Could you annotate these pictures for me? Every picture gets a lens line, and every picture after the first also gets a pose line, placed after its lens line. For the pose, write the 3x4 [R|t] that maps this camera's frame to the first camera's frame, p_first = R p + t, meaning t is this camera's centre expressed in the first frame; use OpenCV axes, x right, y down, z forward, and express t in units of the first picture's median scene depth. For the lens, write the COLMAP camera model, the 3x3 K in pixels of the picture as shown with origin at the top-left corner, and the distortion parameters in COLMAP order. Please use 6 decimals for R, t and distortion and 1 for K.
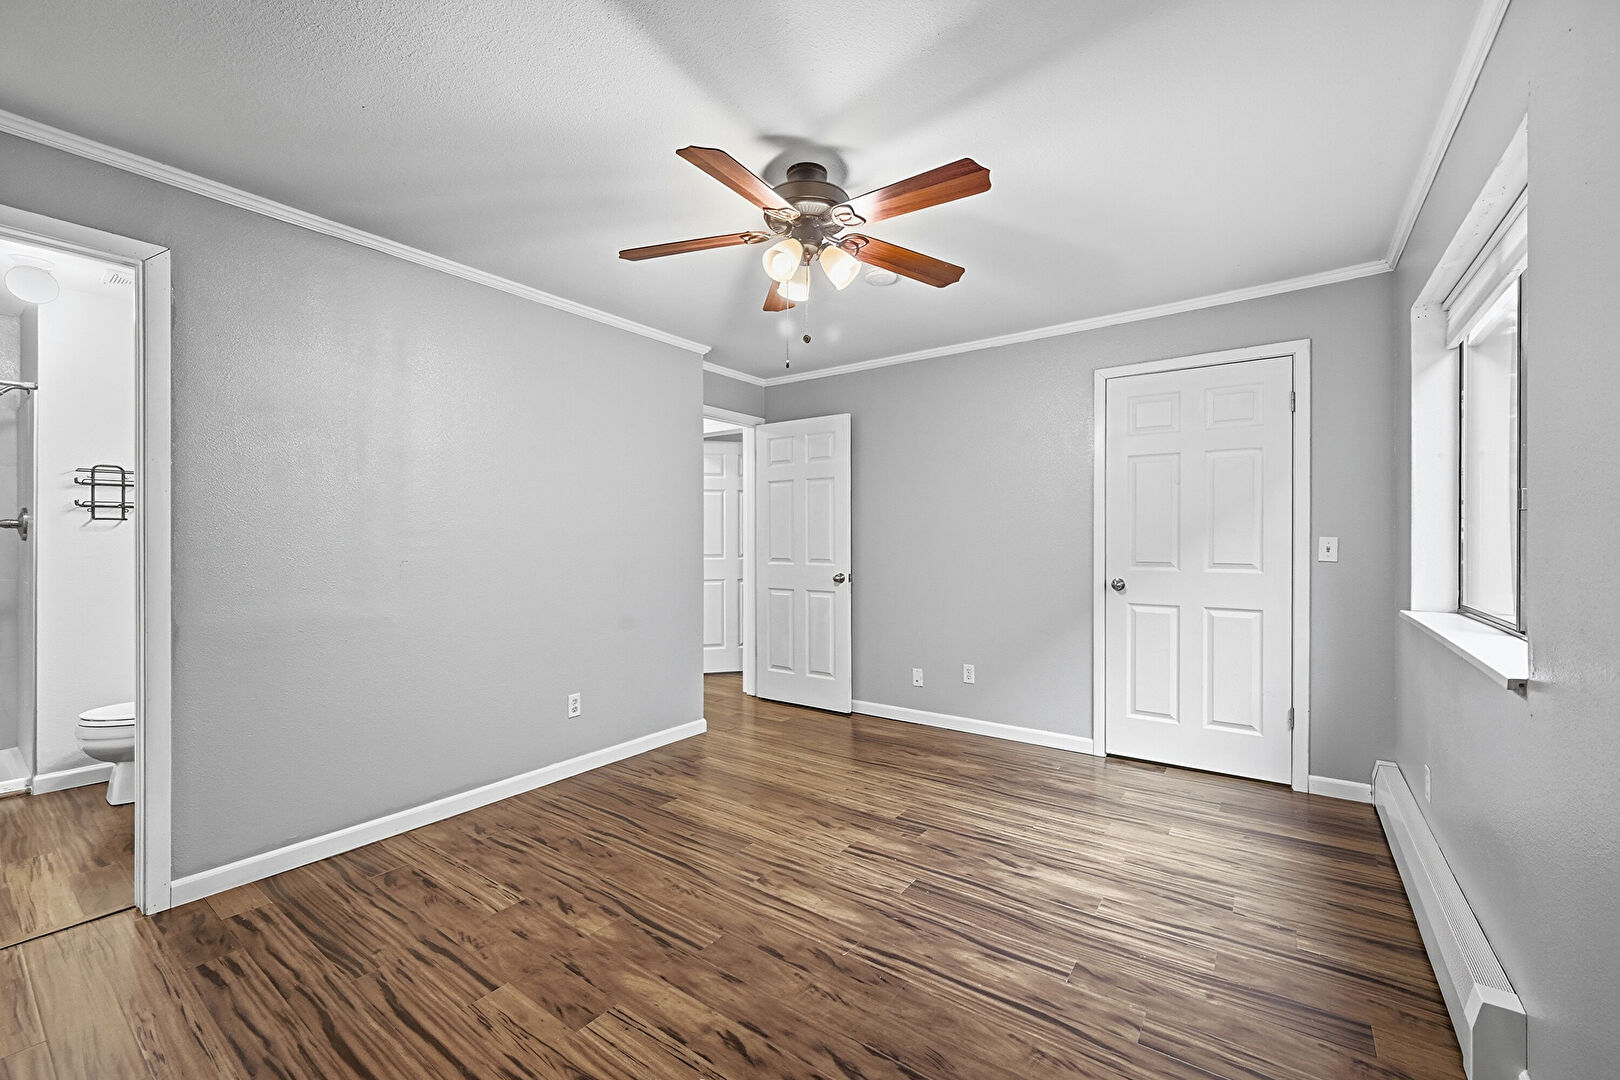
lens RADIAL K [[648.6, 0, 802.6], [0, 648.6, 542.5], [0, 0, 1]] dist [0.000719, 0.000388]
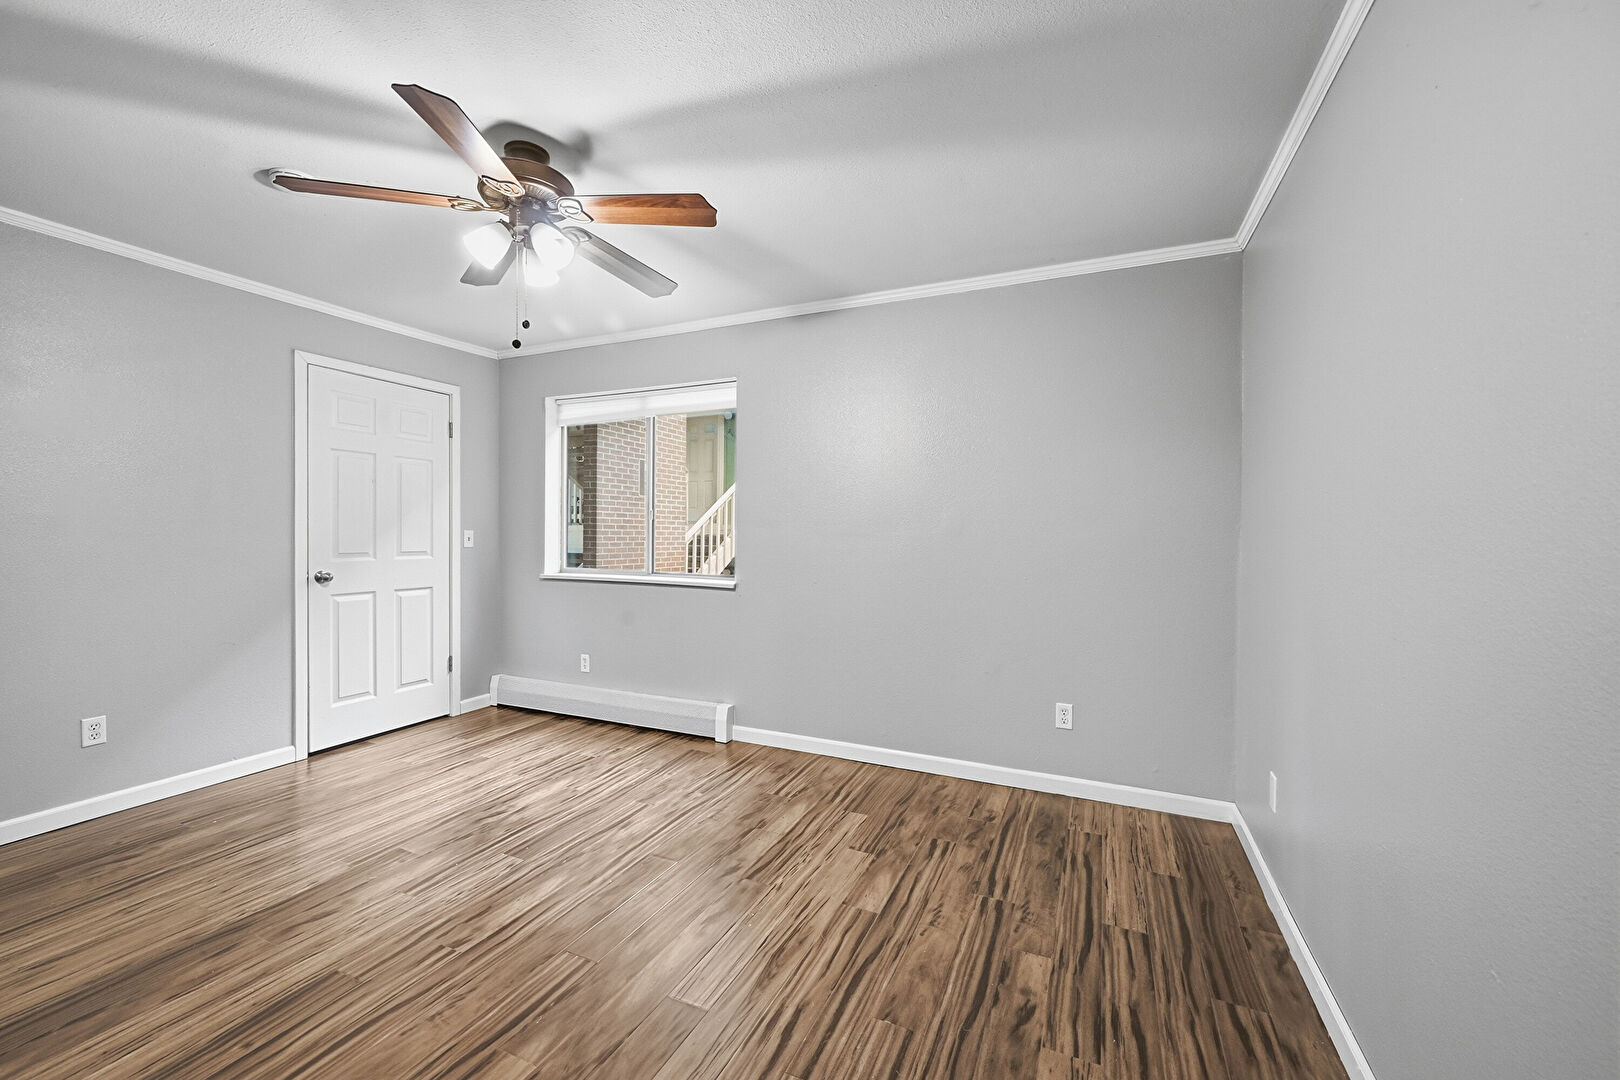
lens RADIAL K [[648.6, 0, 804.6], [0, 648.6, 539.4], [0, 0, 1]] dist [0.000719, 0.000388]
pose [[-0.195955, -0.008894, 0.980573, -0.851478], [0.001997, 0.999953, 0.009469, 0.000300], [-0.980611, 0.003814, -0.195928, 0.648637]]
